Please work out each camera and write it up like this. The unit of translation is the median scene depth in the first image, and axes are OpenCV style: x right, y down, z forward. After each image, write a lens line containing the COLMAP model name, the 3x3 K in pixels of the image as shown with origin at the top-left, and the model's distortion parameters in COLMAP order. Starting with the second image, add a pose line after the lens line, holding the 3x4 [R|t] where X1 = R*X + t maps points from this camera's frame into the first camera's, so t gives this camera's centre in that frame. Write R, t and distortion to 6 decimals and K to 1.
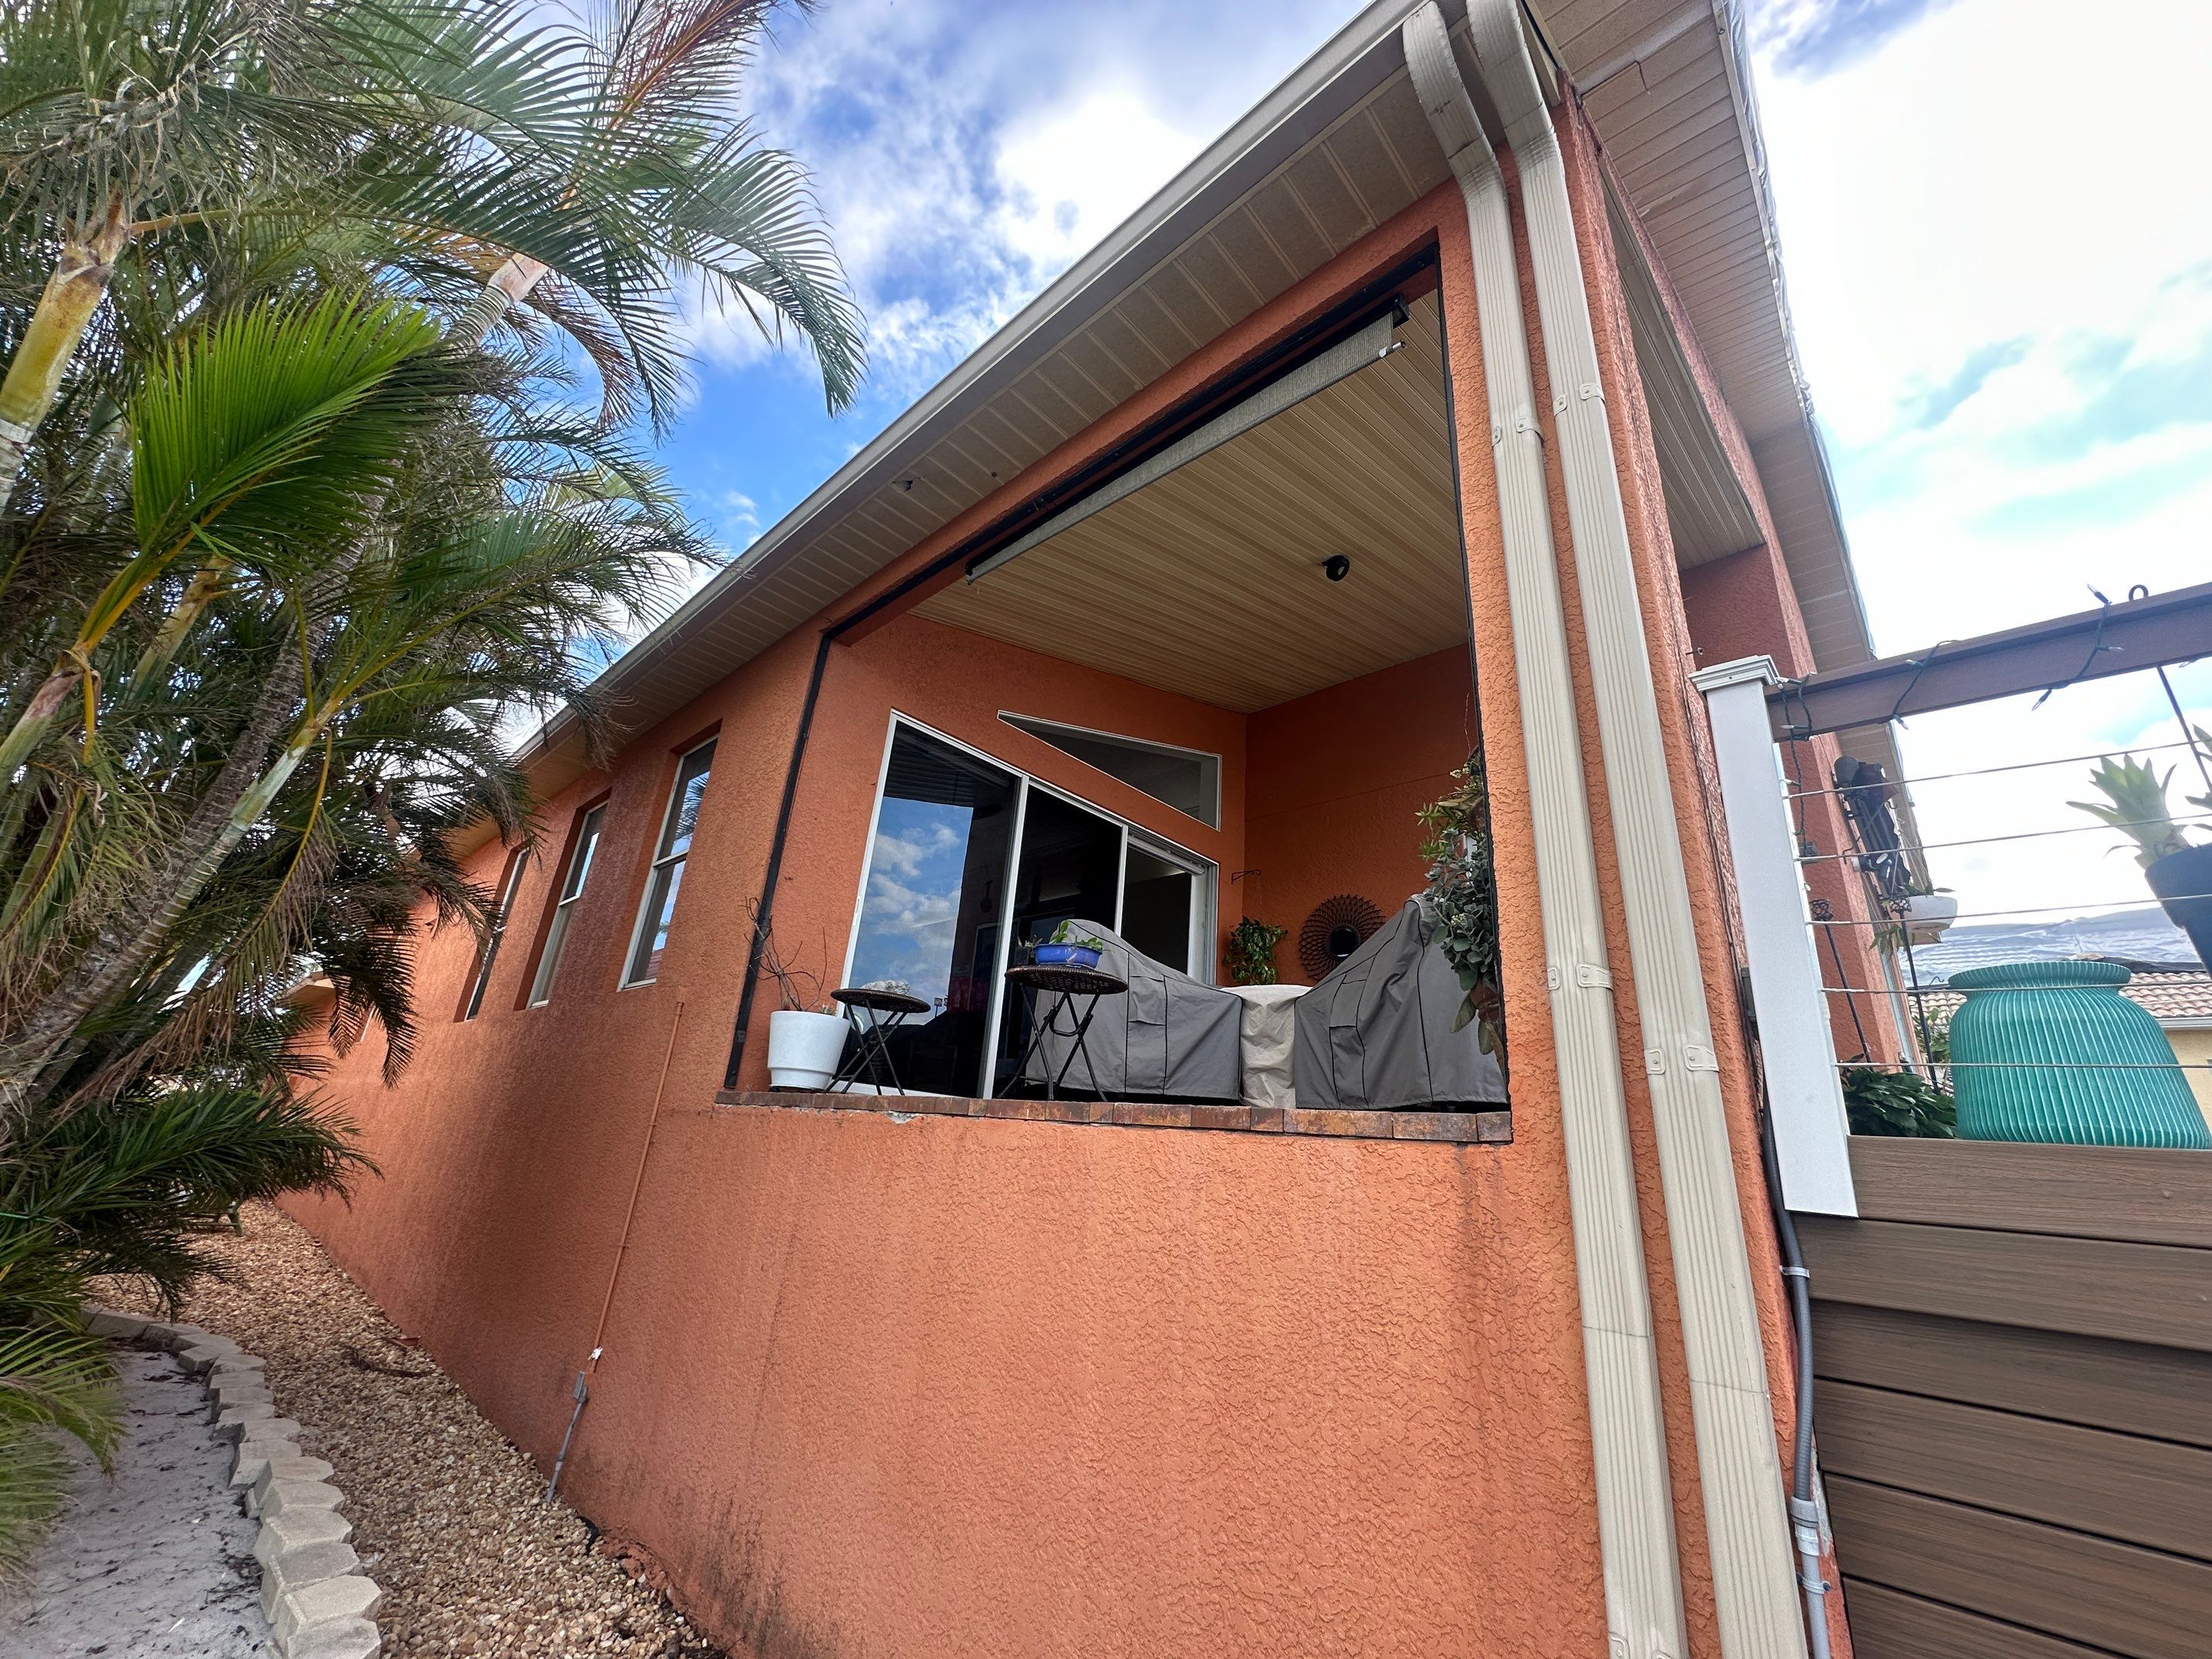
lens RADIAL K [[882.7, 0, 1102.9], [0, 882.7, 827.1], [0, 0, 1]] dist [-0.003568, 0.000318]
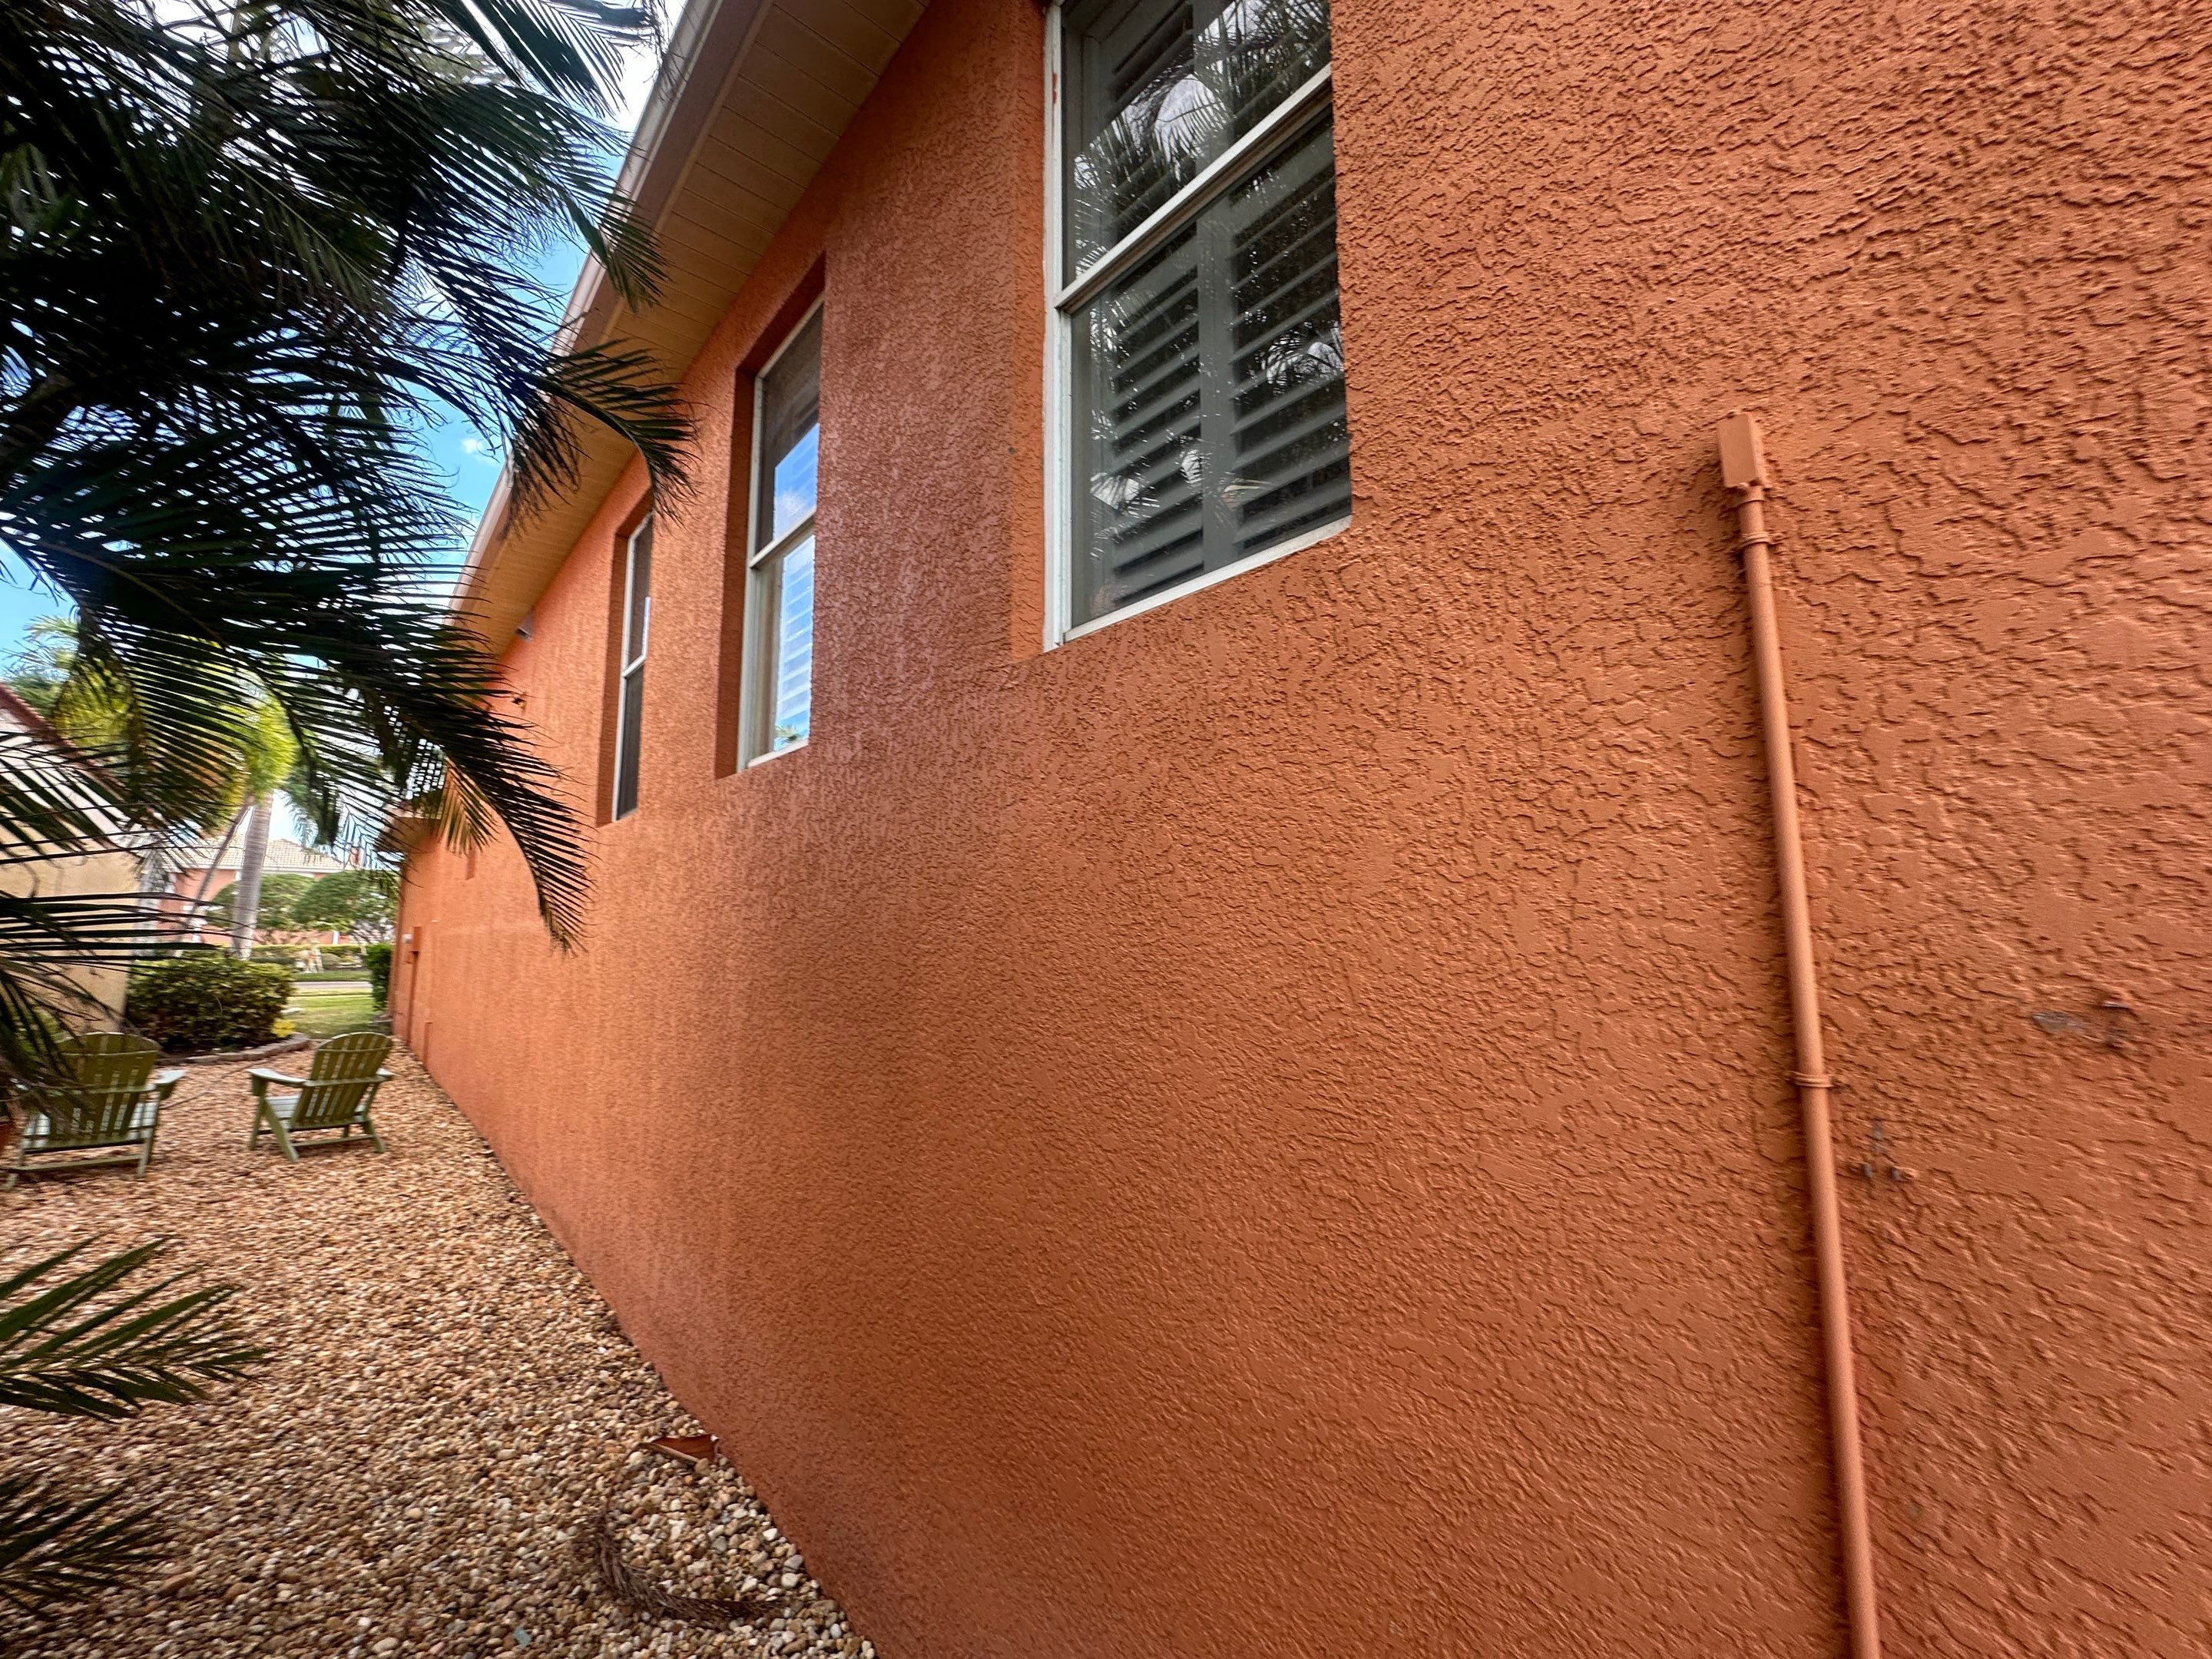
lens RADIAL K [[882.7, 0, 1102.9], [0, 882.7, 827.1], [0, 0, 1]] dist [-0.003568, 0.000318]
pose [[0.992220, -0.099605, -0.074685, -0.367116], [0.114177, 0.967182, 0.226985, 0.131040], [0.049625, -0.233747, 0.971030, 0.455477]]
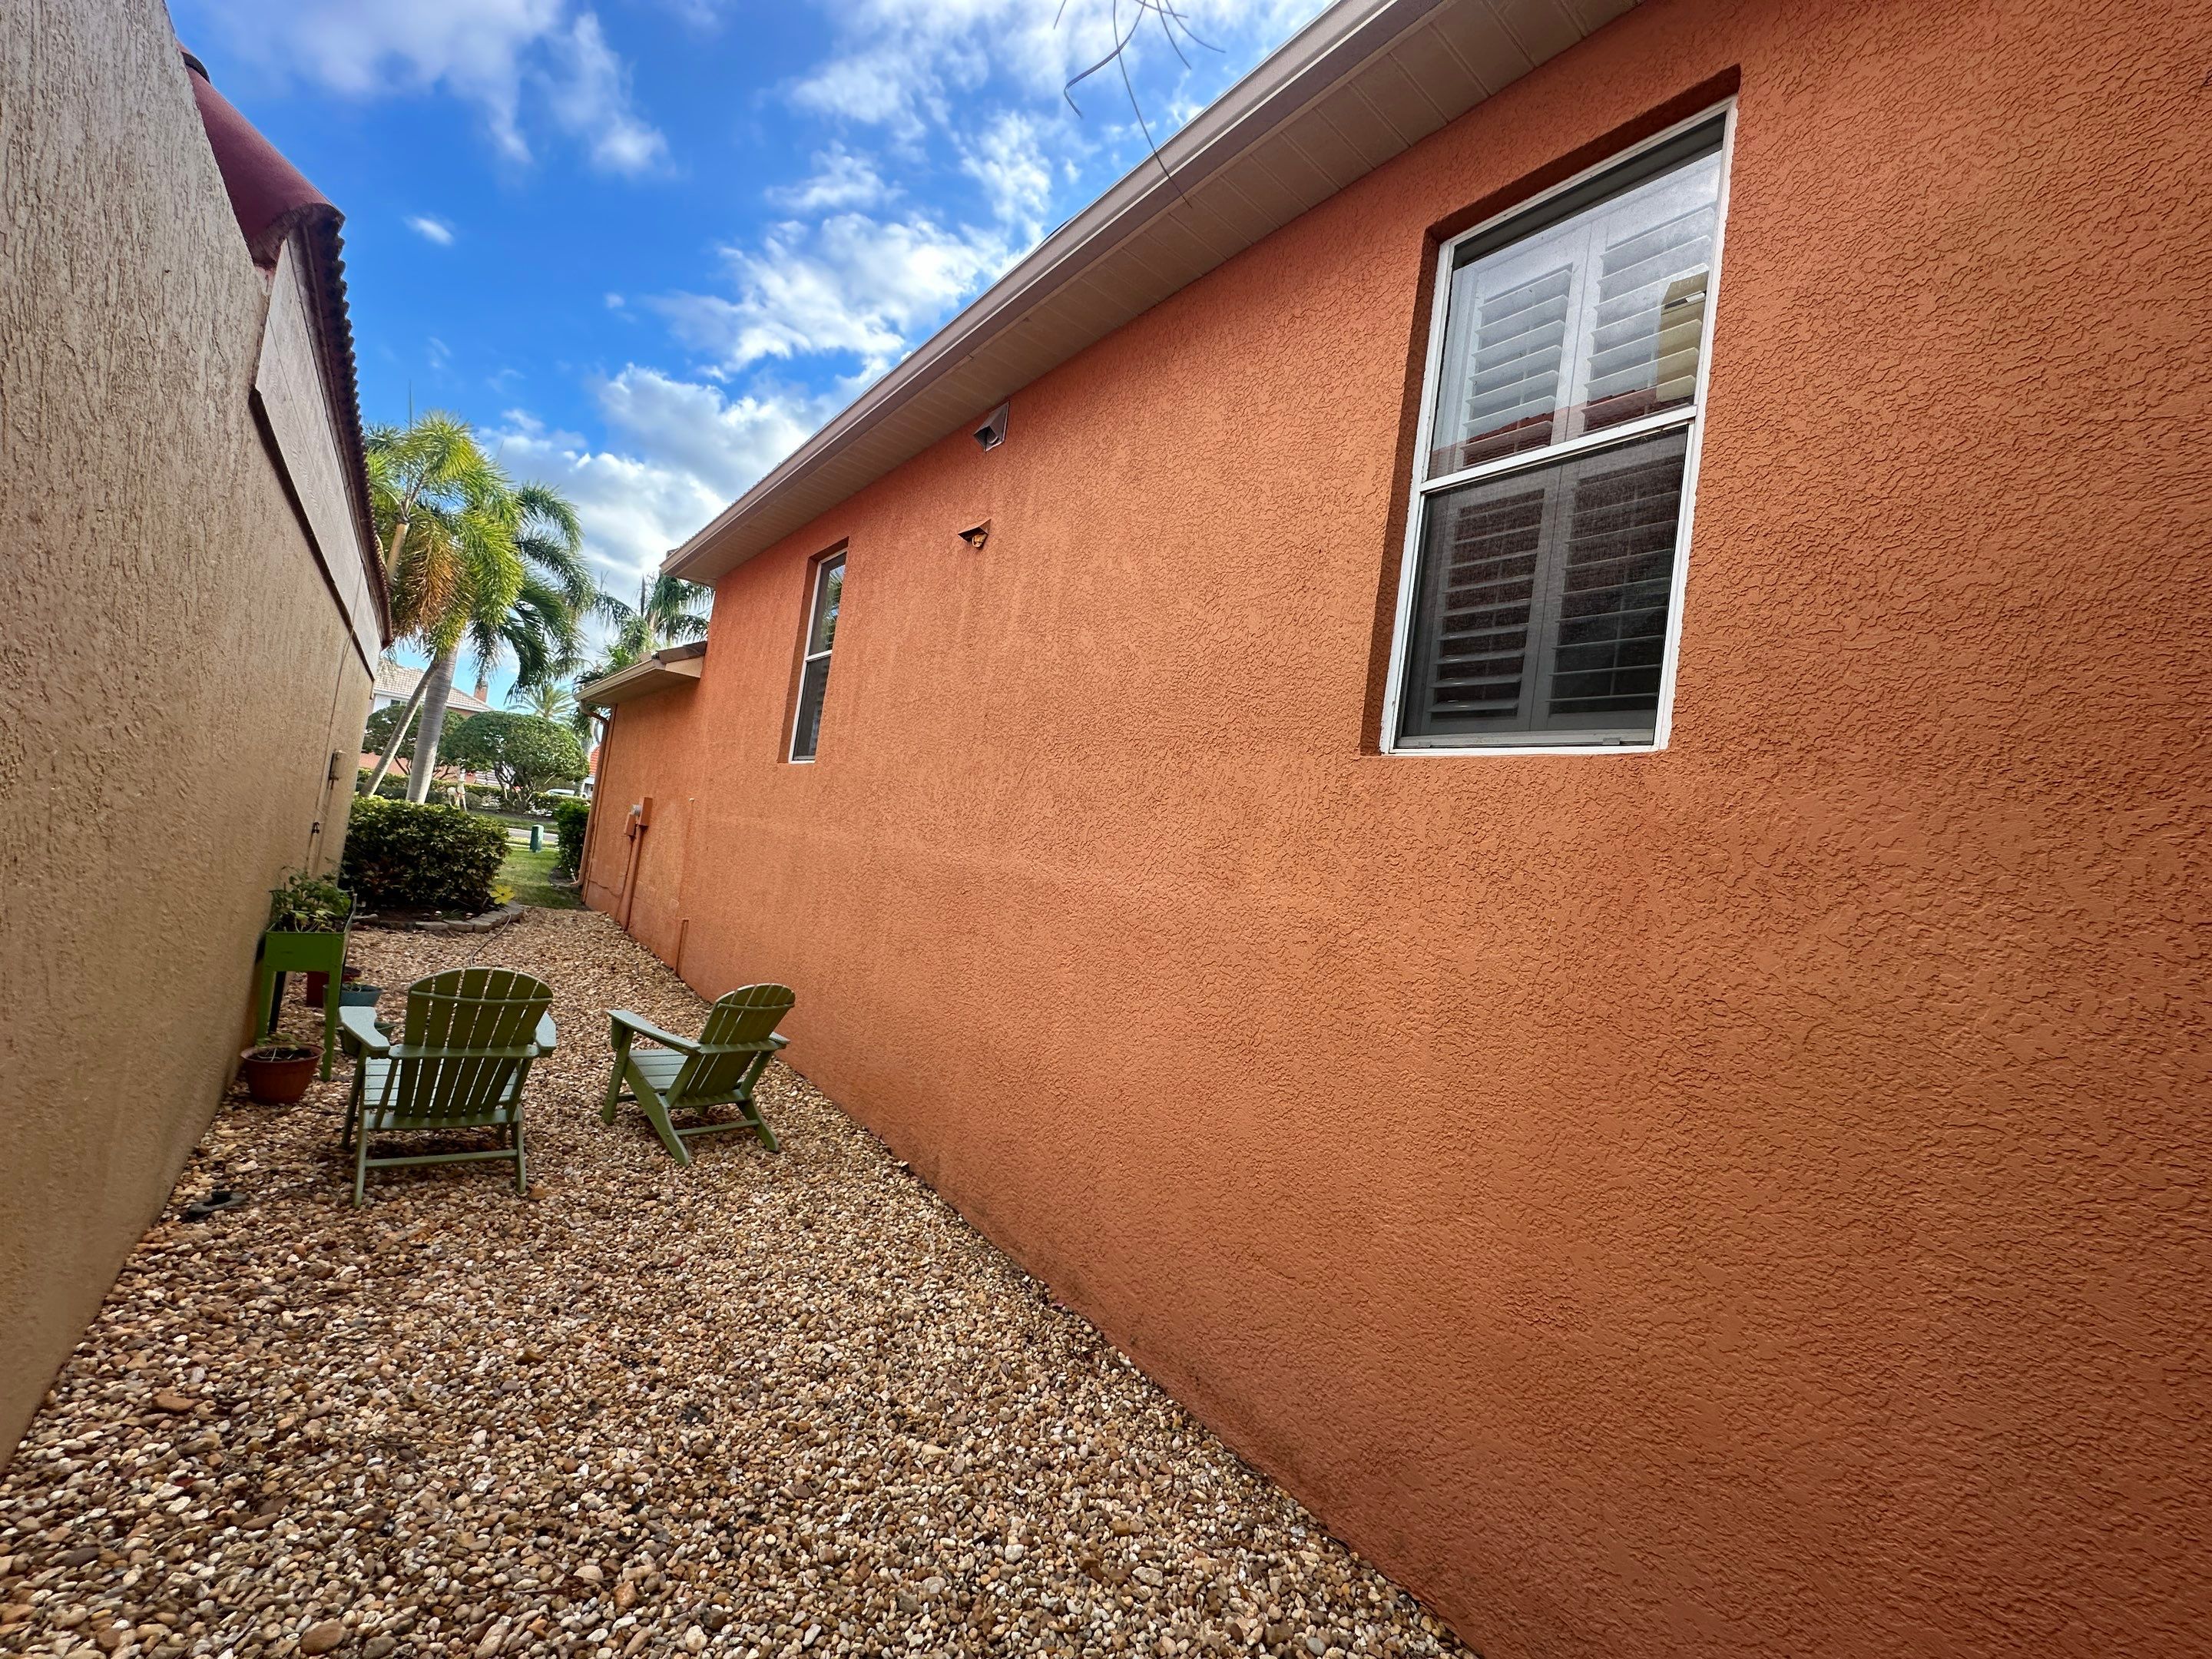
lens RADIAL K [[889.4, 0, 1106.0], [0, 889.4, 829.5], [0, 0, 1]] dist [-0.000794, 0.000199]
pose [[0.988130, 0.048308, -0.145829, -0.848560], [-0.002130, 0.953489, 0.301421, 0.151827], [0.153607, -0.297532, 0.942273, 0.695767]]
